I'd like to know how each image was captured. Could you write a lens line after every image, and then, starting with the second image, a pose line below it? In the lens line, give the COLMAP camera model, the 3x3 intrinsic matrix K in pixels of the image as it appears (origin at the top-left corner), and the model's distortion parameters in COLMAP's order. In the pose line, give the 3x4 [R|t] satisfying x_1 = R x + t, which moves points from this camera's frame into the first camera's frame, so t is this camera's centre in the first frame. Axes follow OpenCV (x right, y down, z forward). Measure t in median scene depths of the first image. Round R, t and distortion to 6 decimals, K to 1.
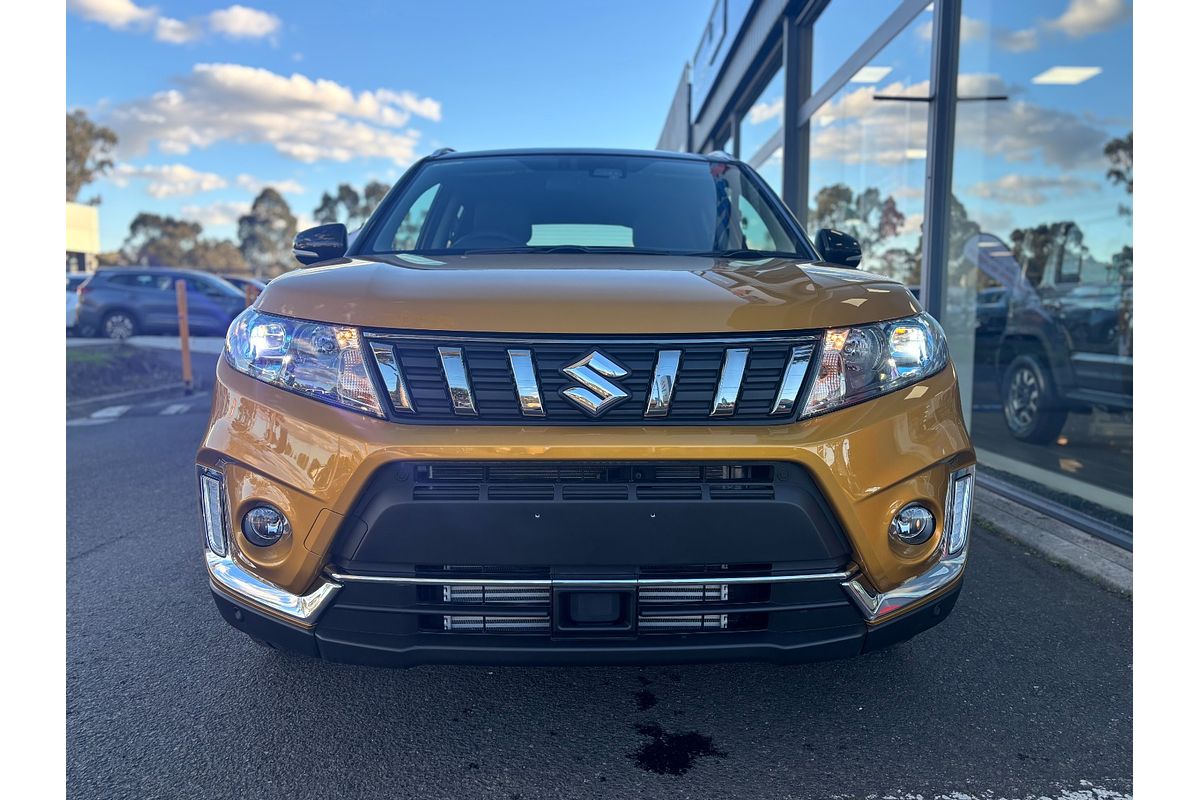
lens RADIAL K [[907.6, 0, 600.0], [0, 907.6, 400.0], [0, 0, 1]] dist [0.044489, -0.005688]
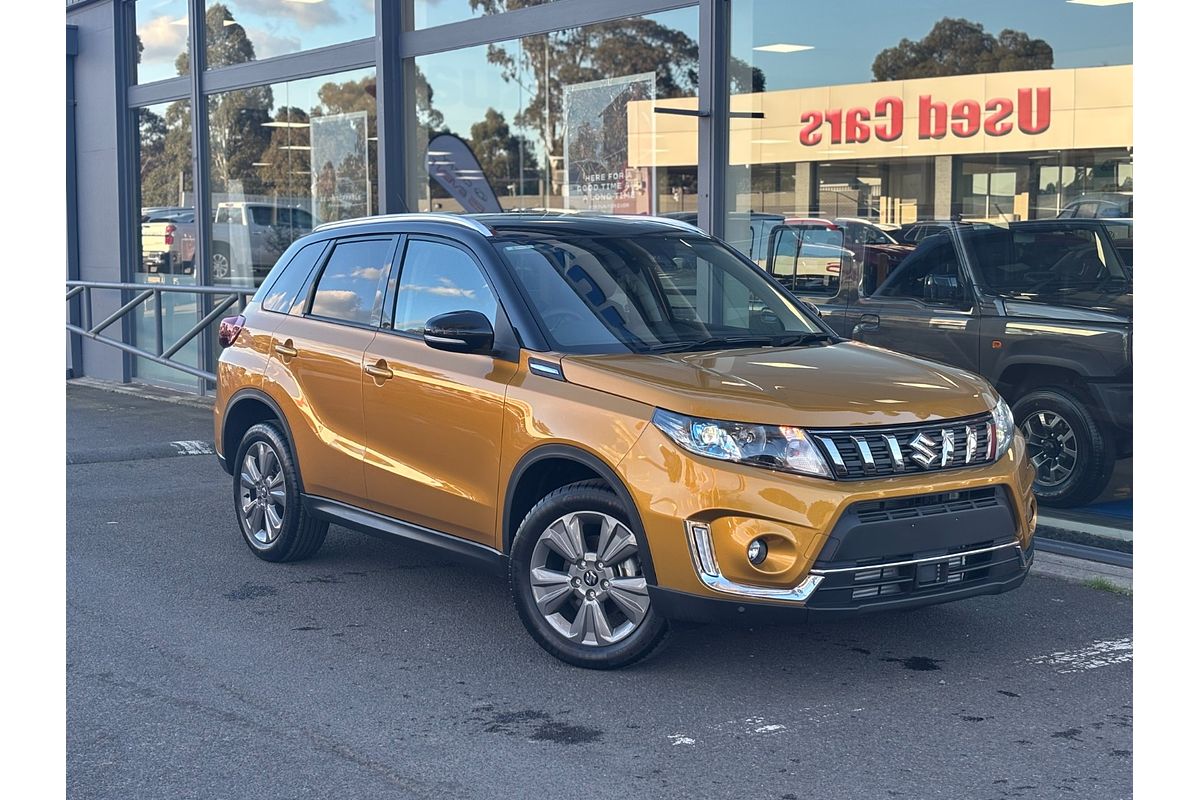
lens RADIAL K [[1838.3, 0, 593.7], [0, 1838.3, 418.1], [0, 0, 1]] dist [0.179453, -0.167459]
pose [[0.801341, -0.062582, 0.594925, -2.621034], [0.054902, 0.998009, 0.031032, -0.224442], [-0.595682, 0.007796, 0.803182, -1.514760]]
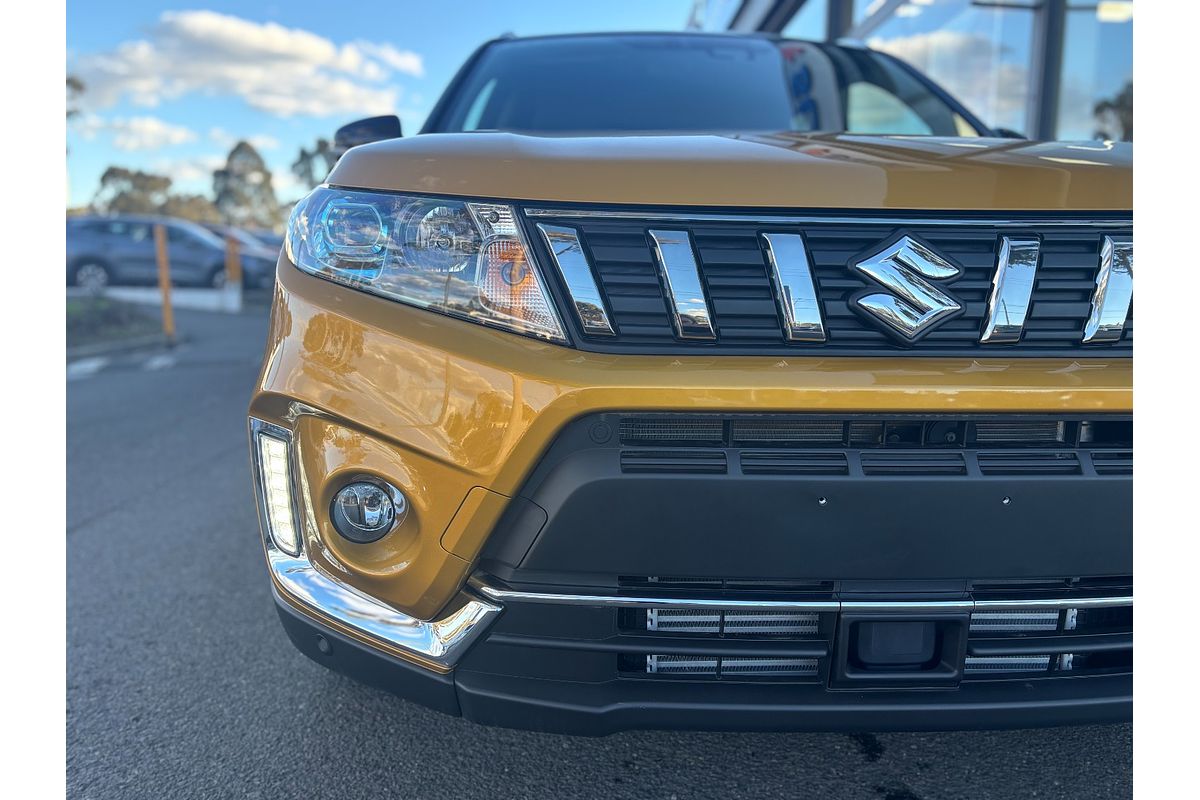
lens RADIAL K [[907.6, 0, 600.0], [0, 907.6, 400.0], [0, 0, 1]] dist [0.044489, -0.005688]
pose [[0.999721, 0.004372, 0.023225, -0.221449], [-0.005337, 0.999119, 0.041637, 0.031949], [-0.023022, -0.041749, 0.998863, 0.361577]]
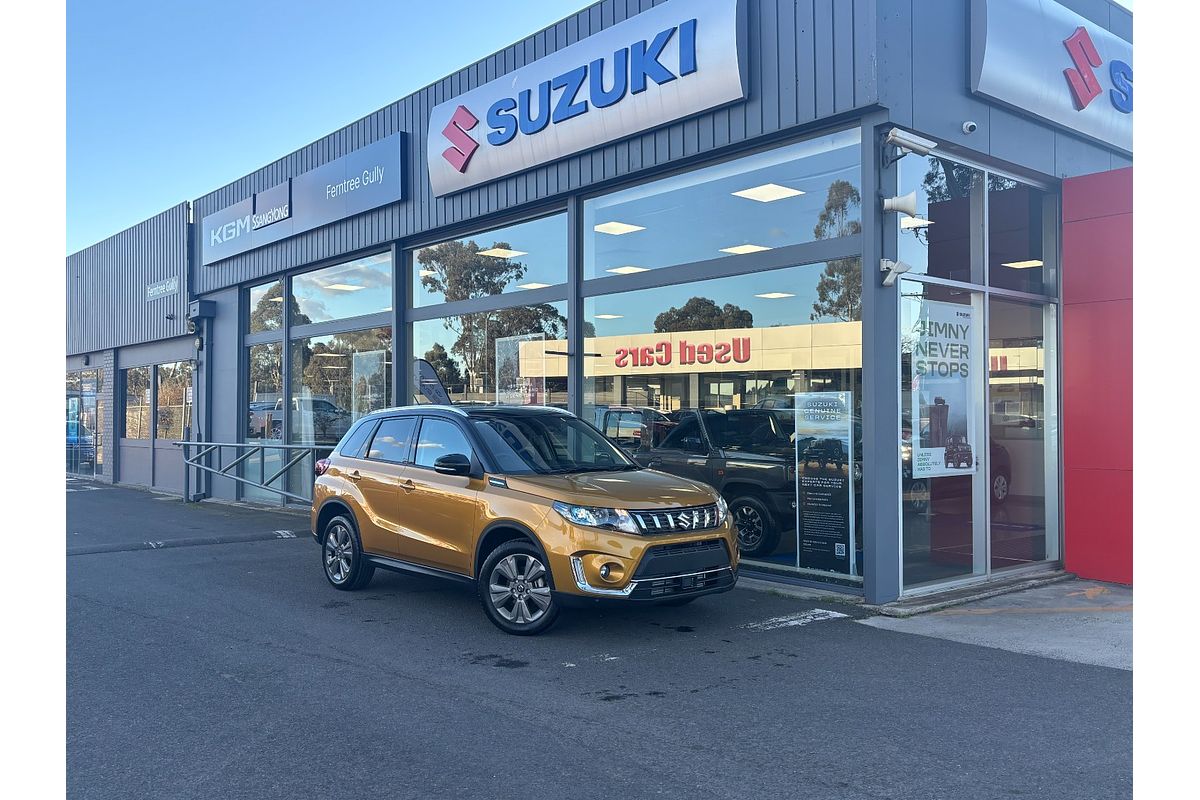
lens RADIAL K [[1084.2, 0, 600.0], [0, 1084.2, 400.0], [0, 0, 1]] dist [0.160996, -0.001831]
pose [[0.739261, 0.006903, 0.673384, -3.141587], [0.060572, 0.995213, -0.076700, -0.183198], [-0.670690, 0.097490, 0.735303, -2.016681]]
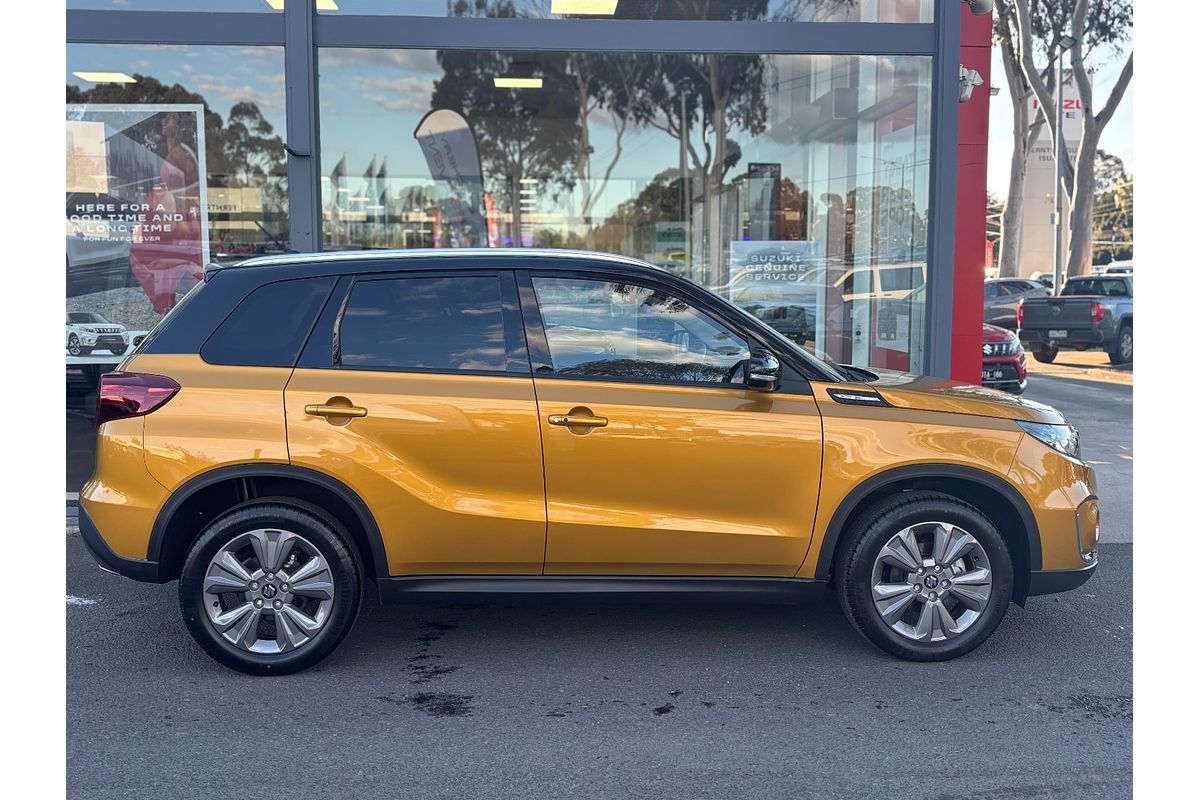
lens RADIAL K [[1331.7, 0, 600.0], [0, 1331.7, 400.0], [0, 0, 1]] dist [0.002151, -0.000761]
pose [[-0.131946, -0.094553, 0.986737, -3.243318], [0.079421, 0.991232, 0.105604, -0.562630], [-0.988070, 0.092302, -0.123280, 2.517781]]
